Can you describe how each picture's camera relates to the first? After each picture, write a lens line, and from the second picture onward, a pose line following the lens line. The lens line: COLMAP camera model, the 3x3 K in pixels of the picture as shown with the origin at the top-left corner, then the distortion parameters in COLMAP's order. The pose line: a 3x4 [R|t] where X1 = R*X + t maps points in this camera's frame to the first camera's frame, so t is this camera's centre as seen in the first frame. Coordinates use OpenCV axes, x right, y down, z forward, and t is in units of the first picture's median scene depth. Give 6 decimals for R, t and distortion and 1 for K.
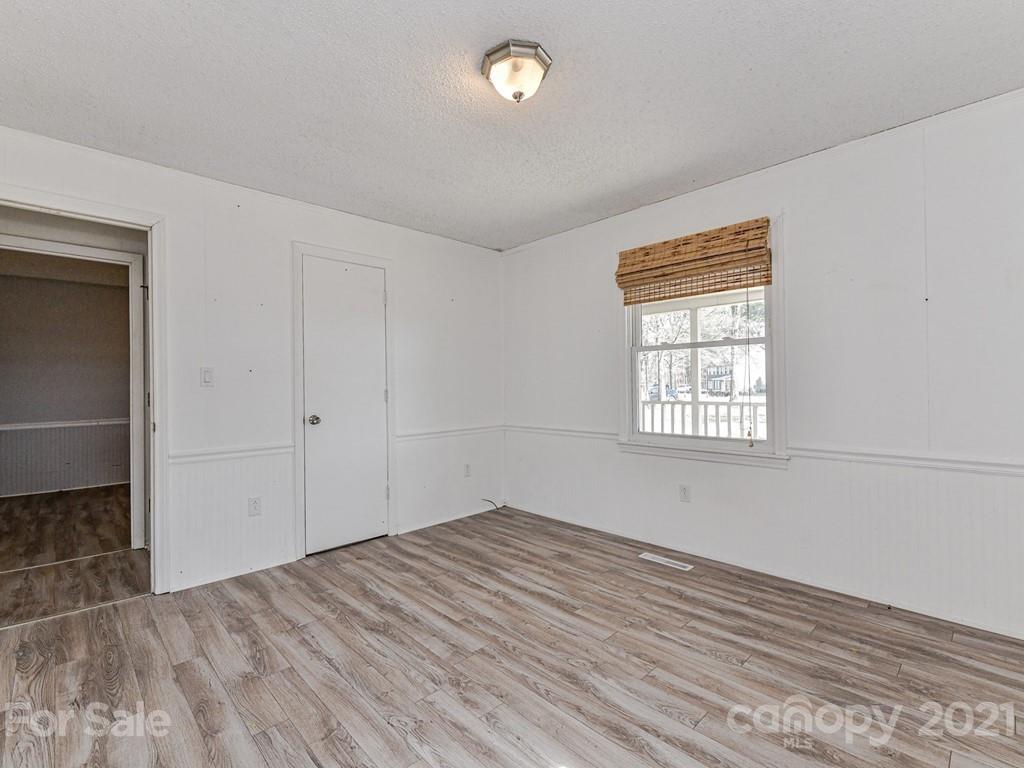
lens RADIAL K [[467.5, 0, 513.8], [0, 467.5, 382.5], [0, 0, 1]] dist [0.003306, -0.005471]
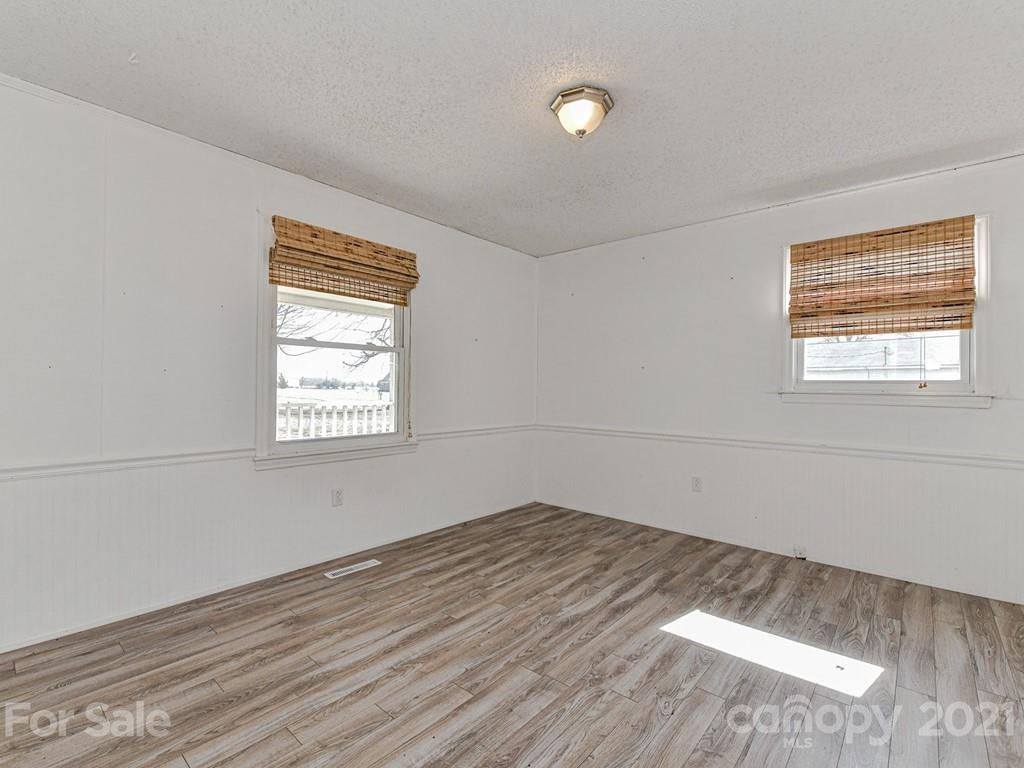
lens RADIAL K [[467.5, 0, 513.8], [0, 467.5, 382.5], [0, 0, 1]] dist [0.003306, -0.005471]
pose [[-0.081006, 0.019857, 0.996516, -0.746399], [-0.016049, 0.999646, -0.021224, 0.016314], [-0.996584, -0.017712, -0.080659, 0.842713]]
